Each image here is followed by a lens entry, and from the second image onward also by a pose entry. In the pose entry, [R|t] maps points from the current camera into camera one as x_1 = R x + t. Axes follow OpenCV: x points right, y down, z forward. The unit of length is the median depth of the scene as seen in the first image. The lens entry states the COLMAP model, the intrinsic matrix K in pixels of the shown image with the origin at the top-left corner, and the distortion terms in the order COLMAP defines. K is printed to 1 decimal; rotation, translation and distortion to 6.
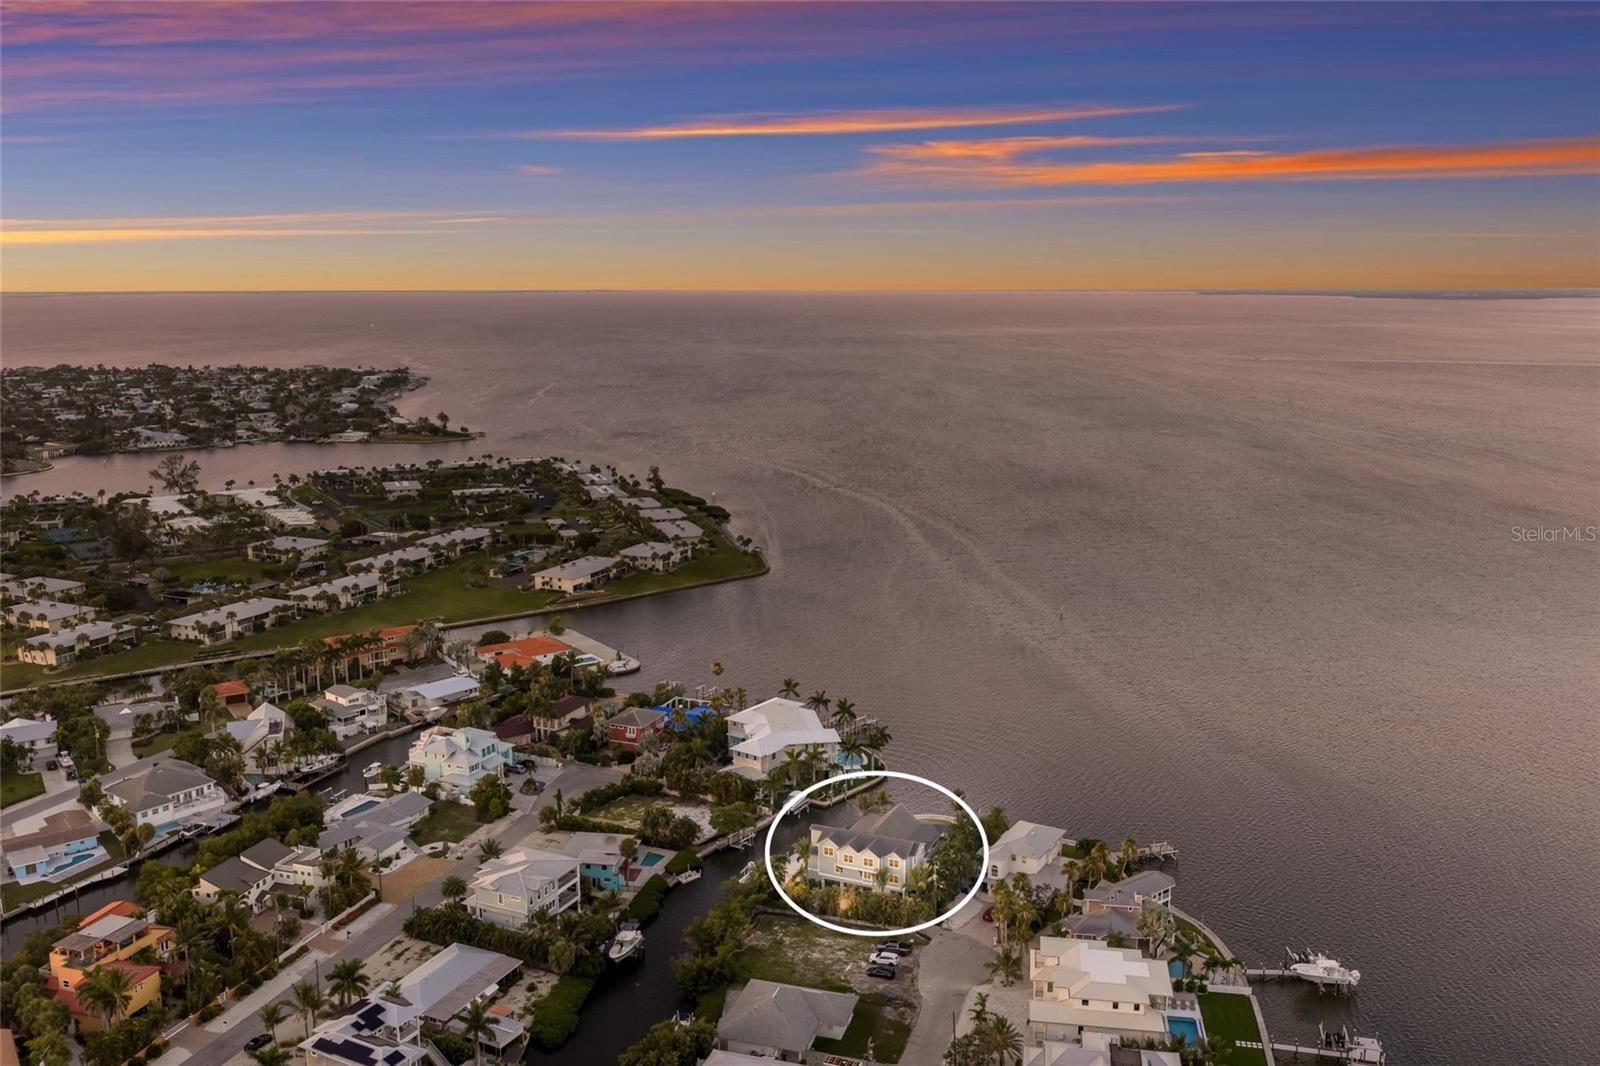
lens RADIAL K [[1386.7, 0, 807.4], [0, 1386.7, 426.1], [0, 0, 1]] dist [0.006609, -0.013687]
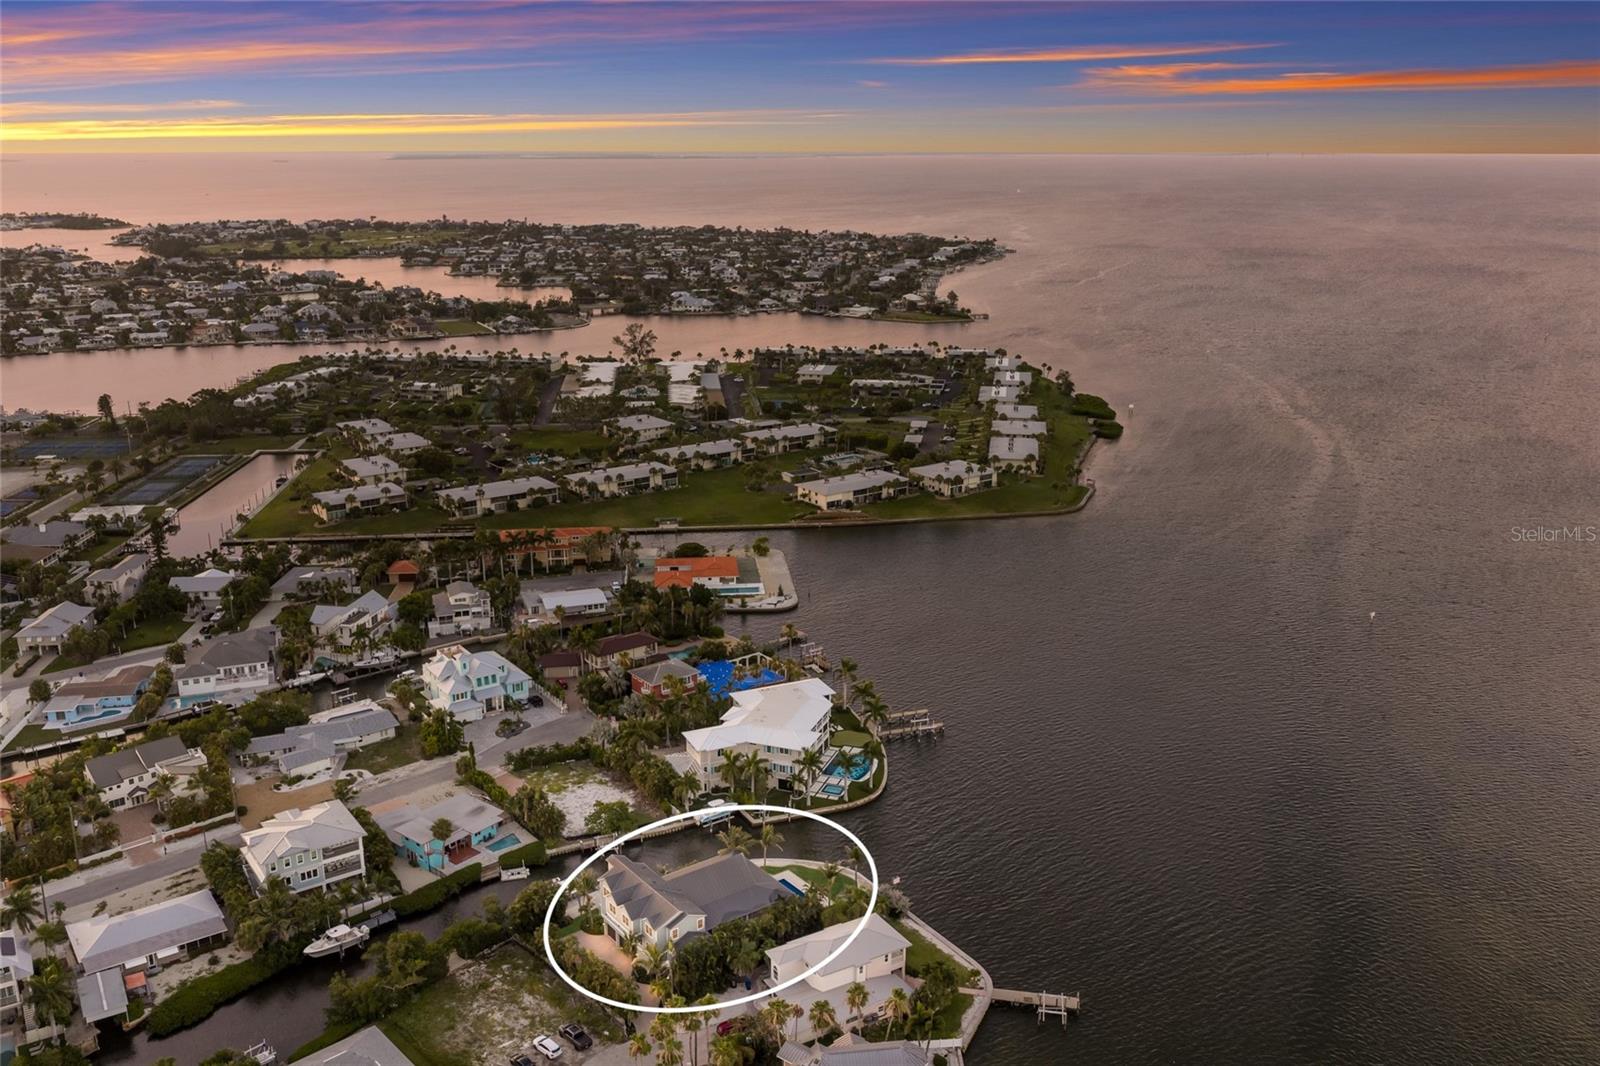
lens RADIAL K [[1386.7, 0, 807.4], [0, 1386.7, 426.1], [0, 0, 1]] dist [0.006609, -0.013687]
pose [[0.865765, 0.101574, -0.490035, 0.275806], [-0.053119, 0.992306, 0.111837, -0.039665], [0.497624, -0.070794, 0.864499, 0.196805]]
